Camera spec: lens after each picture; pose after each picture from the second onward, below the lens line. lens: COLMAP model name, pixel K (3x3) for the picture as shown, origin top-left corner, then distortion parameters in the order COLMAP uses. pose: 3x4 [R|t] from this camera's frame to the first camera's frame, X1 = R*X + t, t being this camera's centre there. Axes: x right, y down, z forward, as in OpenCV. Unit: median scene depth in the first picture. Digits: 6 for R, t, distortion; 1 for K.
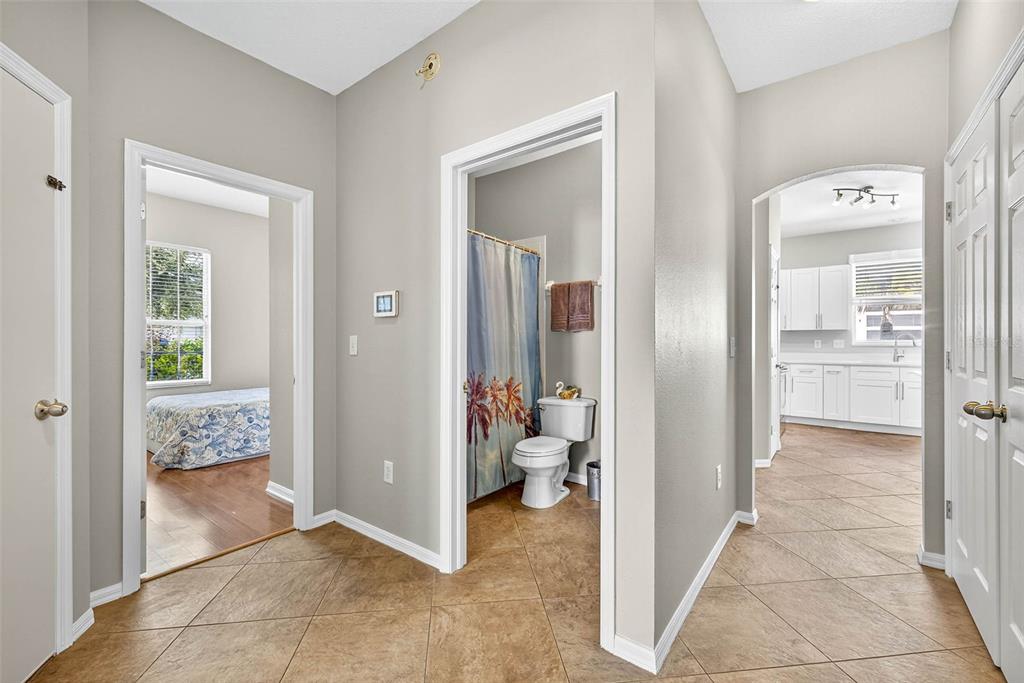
lens RADIAL K [[426.8, 0, 515.3], [0, 426.8, 340.2], [0, 0, 1]] dist [0.005042, -0.000059]
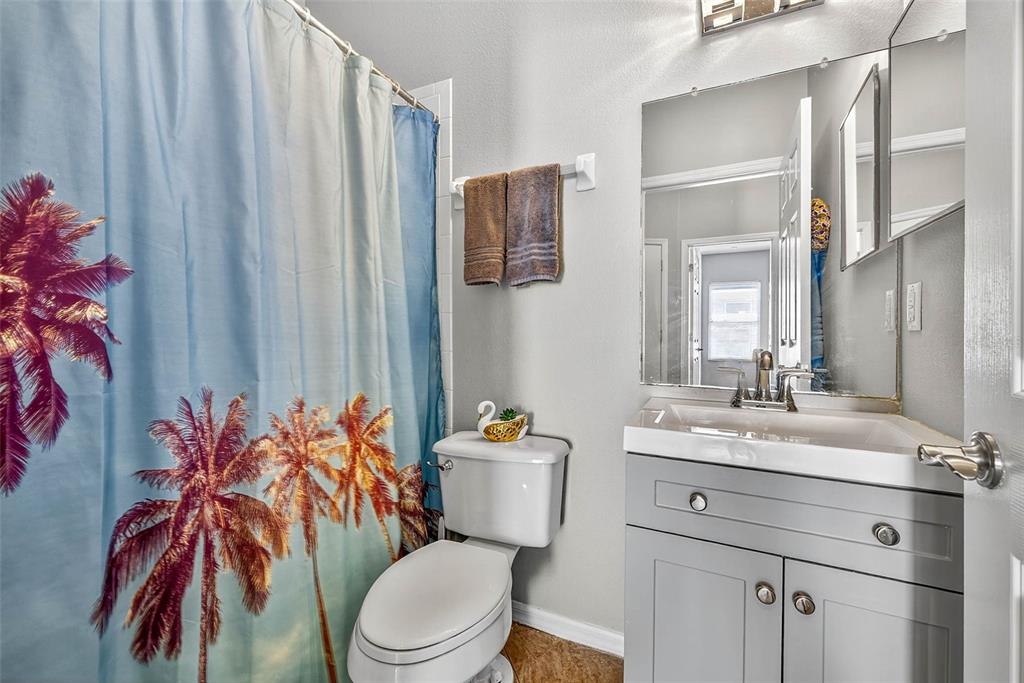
lens RADIAL K [[426.8, 0, 519.1], [0, 426.8, 339.2], [0, 0, 1]] dist [0.005042, -0.000059]
pose [[0.977291, -0.006597, 0.211798, 0.047642], [0.003139, 0.999856, 0.016659, 0.029714], [-0.211877, -0.015615, 0.977172, 0.593094]]
